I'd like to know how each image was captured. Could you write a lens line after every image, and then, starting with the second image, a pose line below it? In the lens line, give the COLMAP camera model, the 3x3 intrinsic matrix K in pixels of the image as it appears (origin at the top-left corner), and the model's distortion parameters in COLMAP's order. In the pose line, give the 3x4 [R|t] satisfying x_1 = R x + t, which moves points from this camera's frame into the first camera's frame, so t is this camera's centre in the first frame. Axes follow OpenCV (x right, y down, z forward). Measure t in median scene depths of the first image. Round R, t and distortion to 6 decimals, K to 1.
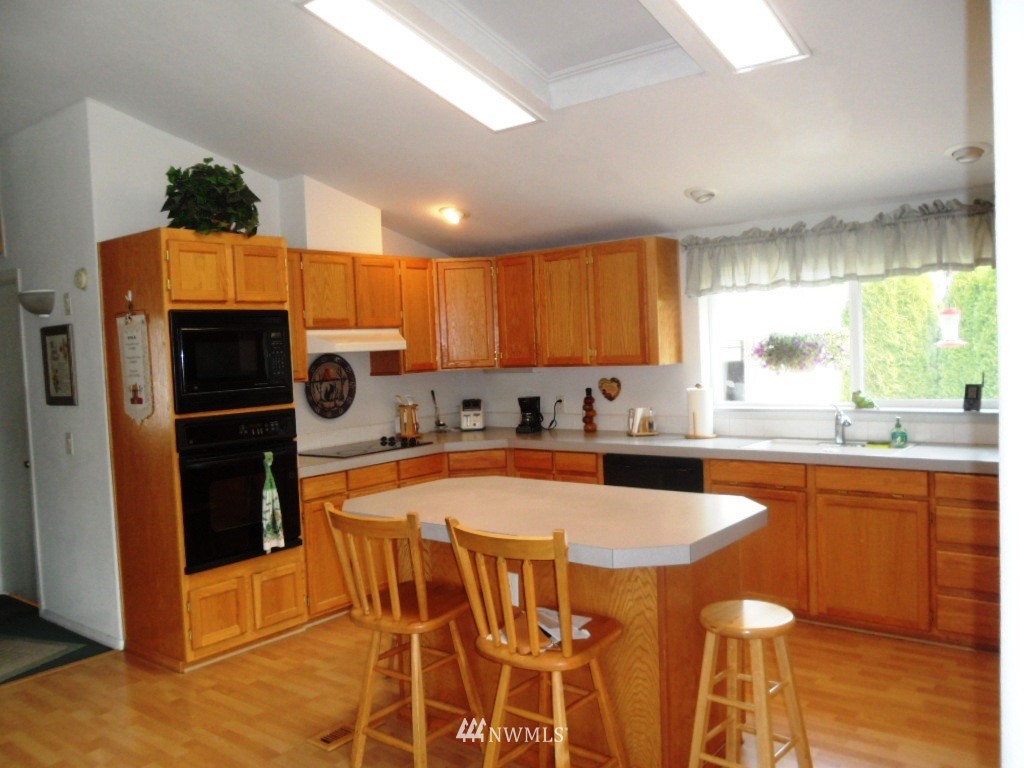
lens RADIAL K [[833.8, 0, 513.7], [0, 833.8, 382.4], [0, 0, 1]] dist [-0.029233, 0.014856]
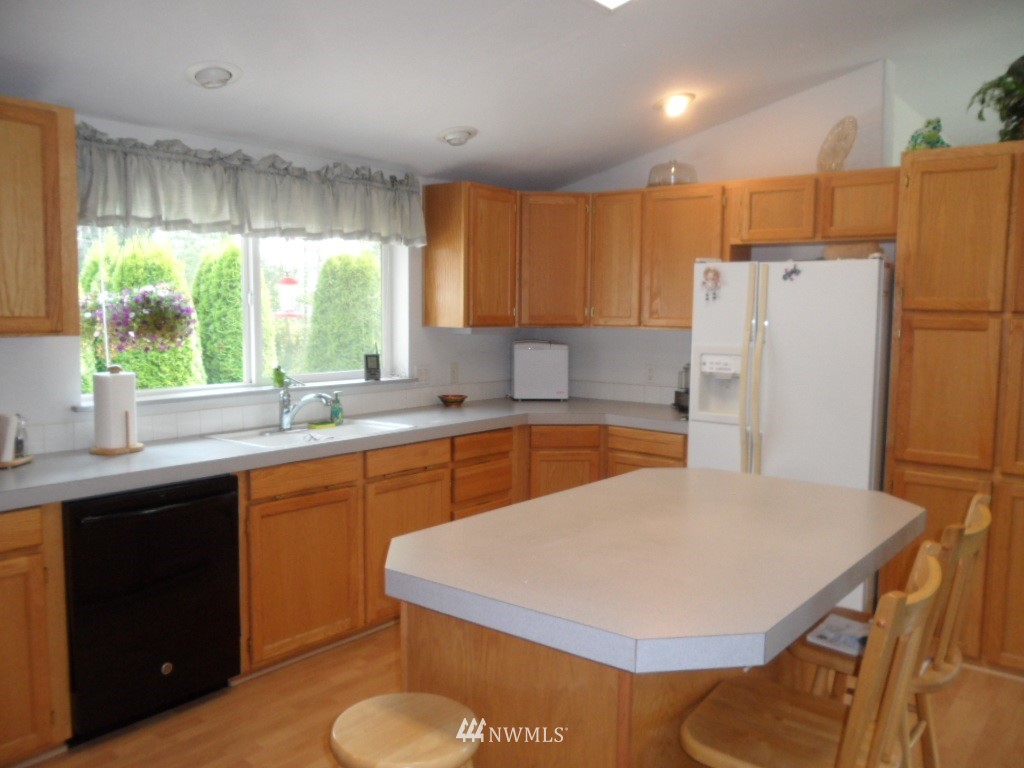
lens RADIAL K [[833.8, 0, 508.5], [0, 833.8, 380.3], [0, 0, 1]] dist [-0.029233, 0.014856]
pose [[0.009213, -0.043282, 0.999020, -0.446453], [0.034294, 0.998489, 0.042943, -0.004237], [-0.999369, 0.033865, 0.010683, 0.772487]]
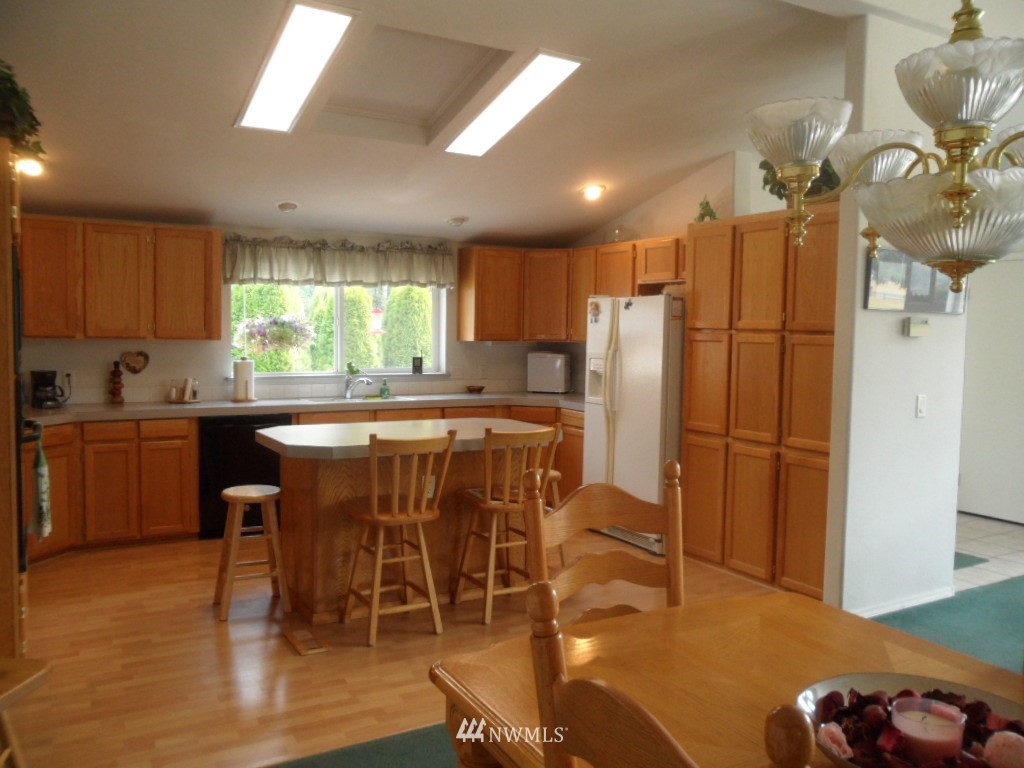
lens RADIAL K [[833.8, 0, 508.0], [0, 833.8, 381.6], [0, 0, 1]] dist [-0.029233, 0.014856]
pose [[0.369568, -0.013035, 0.929112, -0.843949], [0.012643, 0.999880, 0.008998, 0.035576], [-0.929117, 0.008421, 0.369689, 0.218540]]
